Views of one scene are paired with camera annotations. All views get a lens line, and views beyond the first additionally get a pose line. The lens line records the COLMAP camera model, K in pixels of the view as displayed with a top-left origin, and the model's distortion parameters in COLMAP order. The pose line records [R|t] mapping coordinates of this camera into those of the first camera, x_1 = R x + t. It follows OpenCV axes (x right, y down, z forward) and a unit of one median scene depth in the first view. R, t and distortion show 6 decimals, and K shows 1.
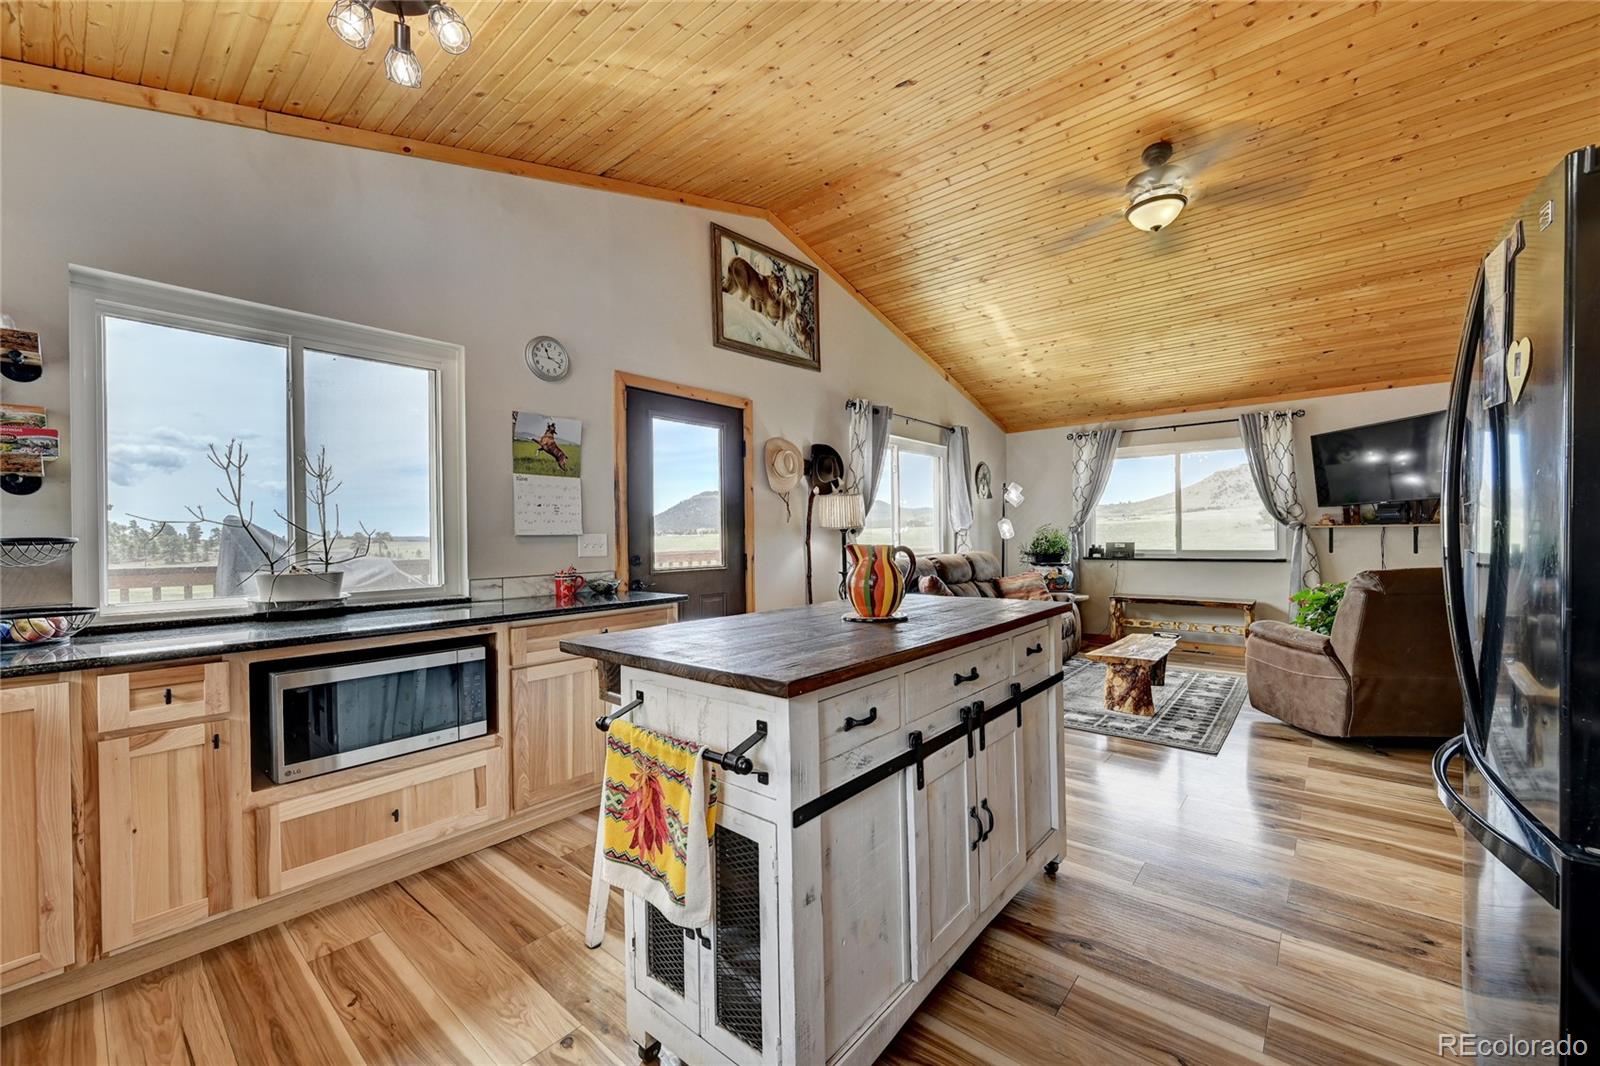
lens RADIAL K [[629.8, 0, 802.4], [0, 629.8, 538.0], [0, 0, 1]] dist [-0.002957, -0.000550]
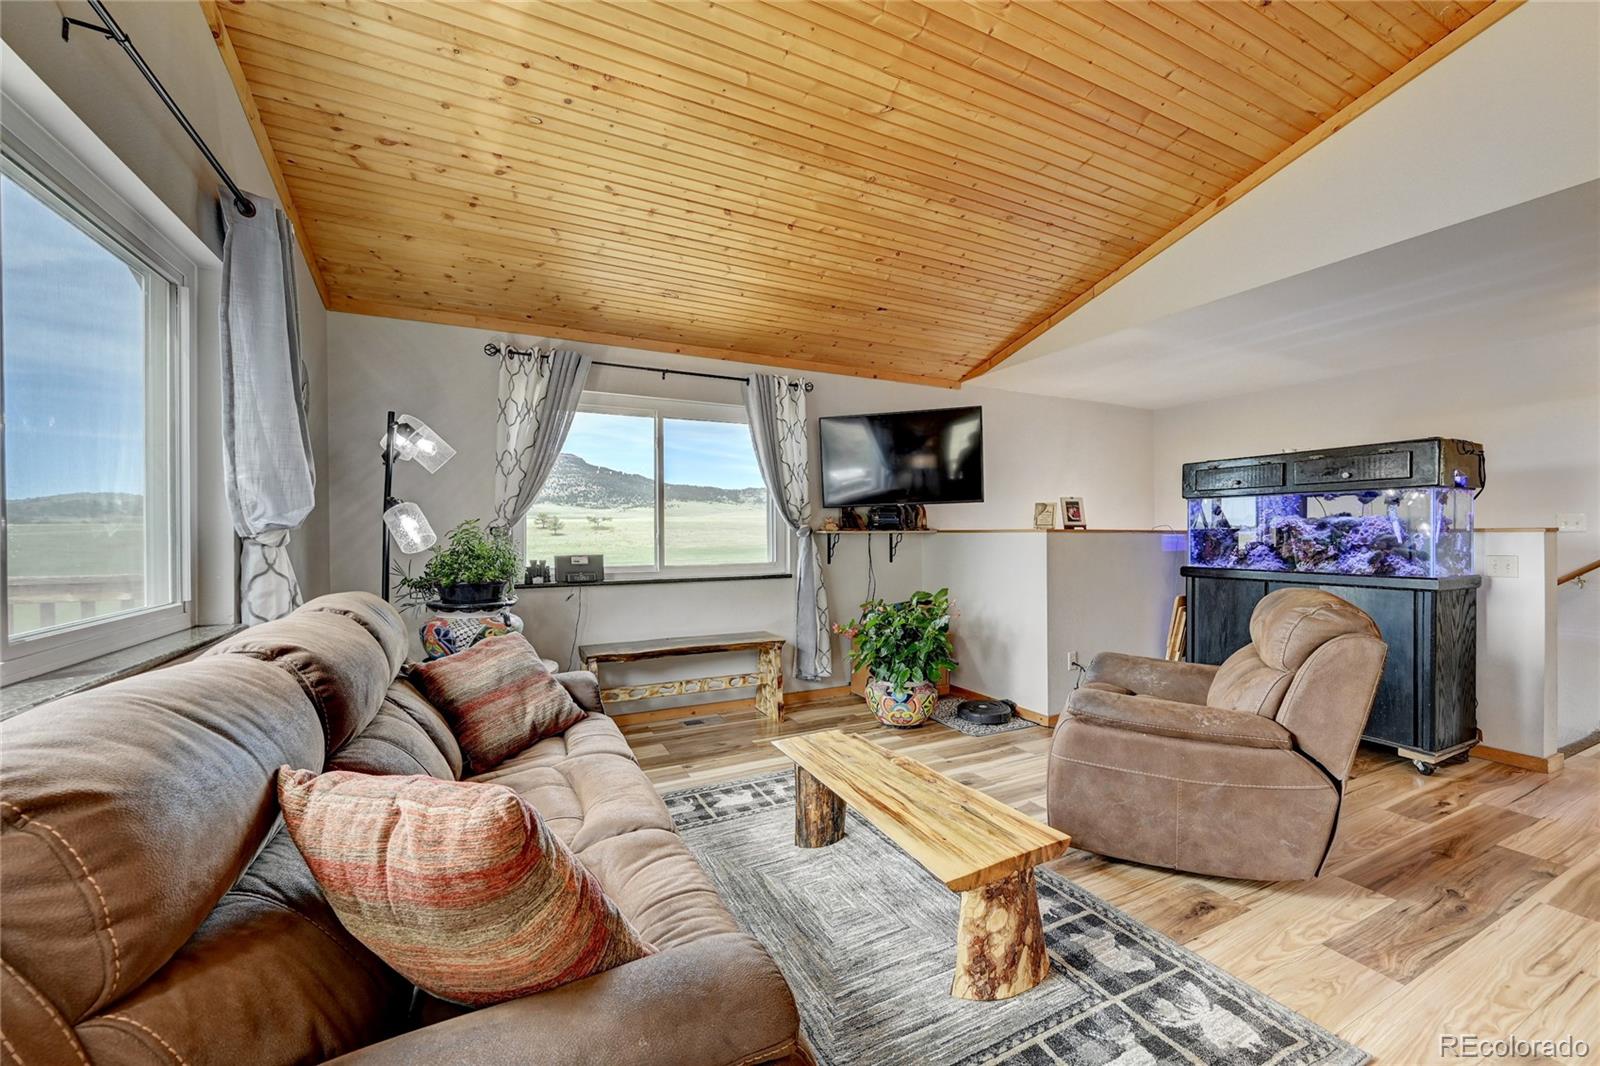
lens RADIAL K [[629.8, 0, 809.1], [0, 629.8, 538.7], [0, 0, 1]] dist [-0.002957, -0.000550]
pose [[0.384787, 0.003220, 0.923000, 0.067163], [0.003107, 0.999984, -0.004783, -0.005674], [-0.923000, 0.004708, 0.384770, 0.688748]]
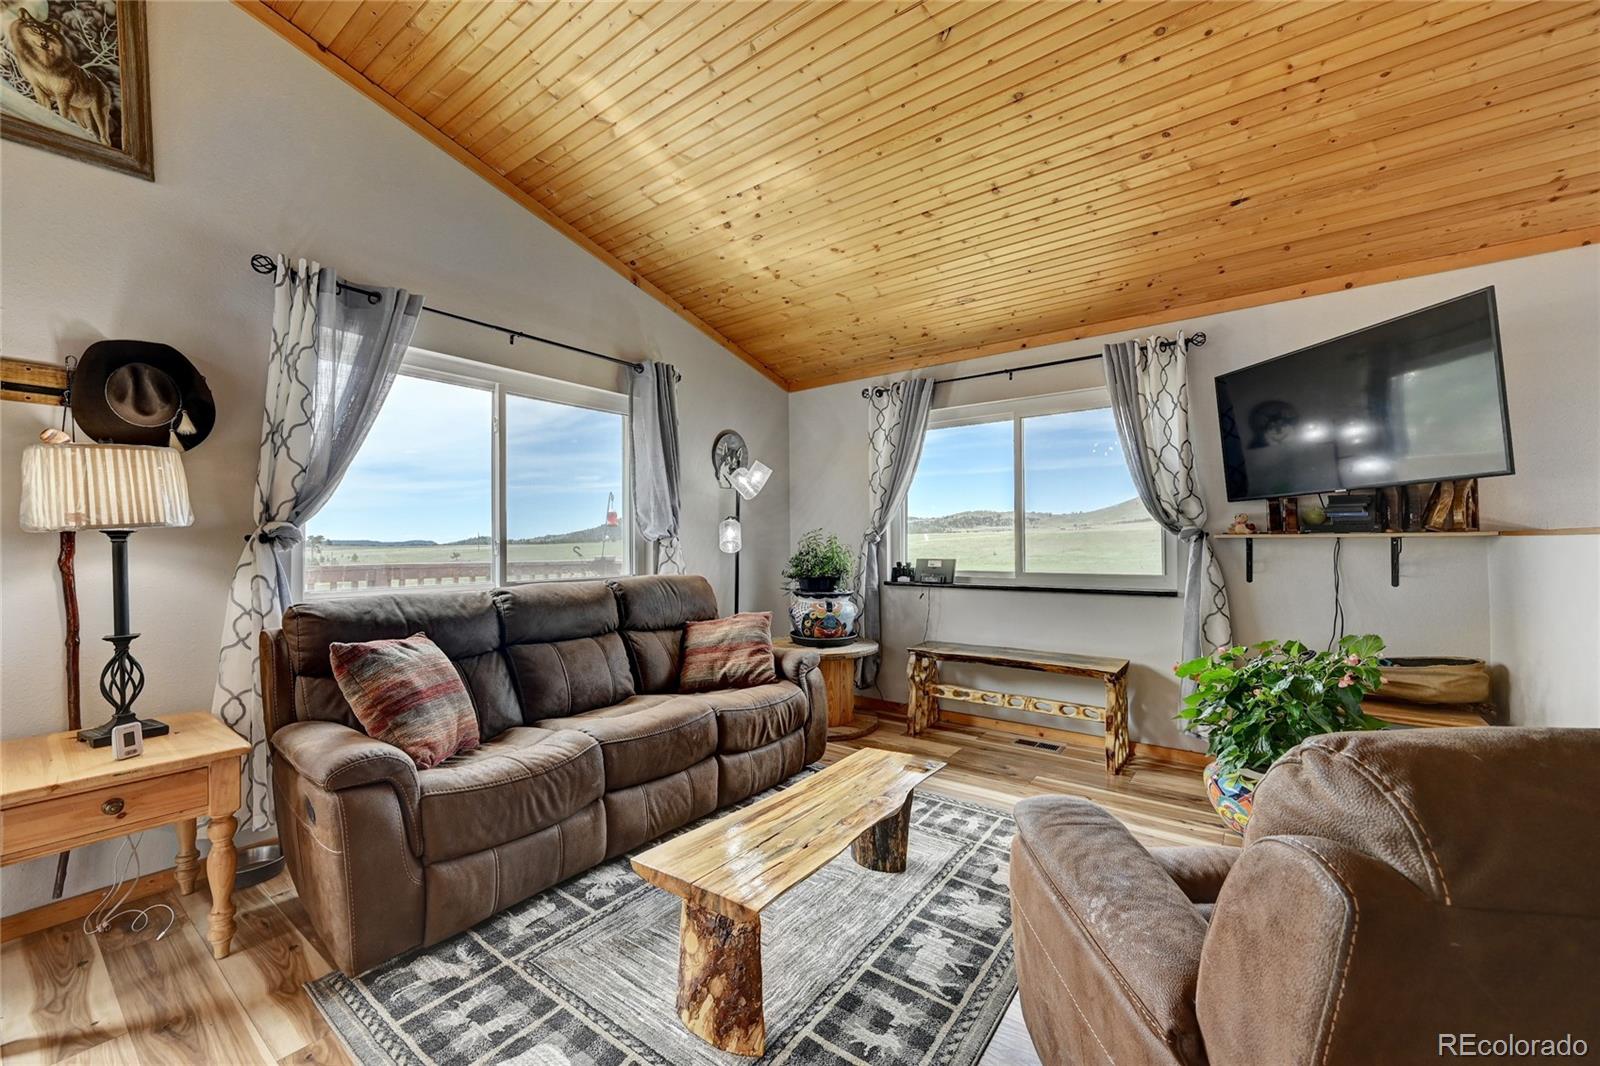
lens RADIAL K [[629.8, 0, 804.9], [0, 629.8, 537.8], [0, 0, 1]] dist [-0.002957, -0.000550]
pose [[0.997775, 0.007939, 0.066198, 0.390175], [-0.007183, 0.999906, -0.011648, -0.007071], [-0.066284, 0.011146, 0.997739, 0.444805]]
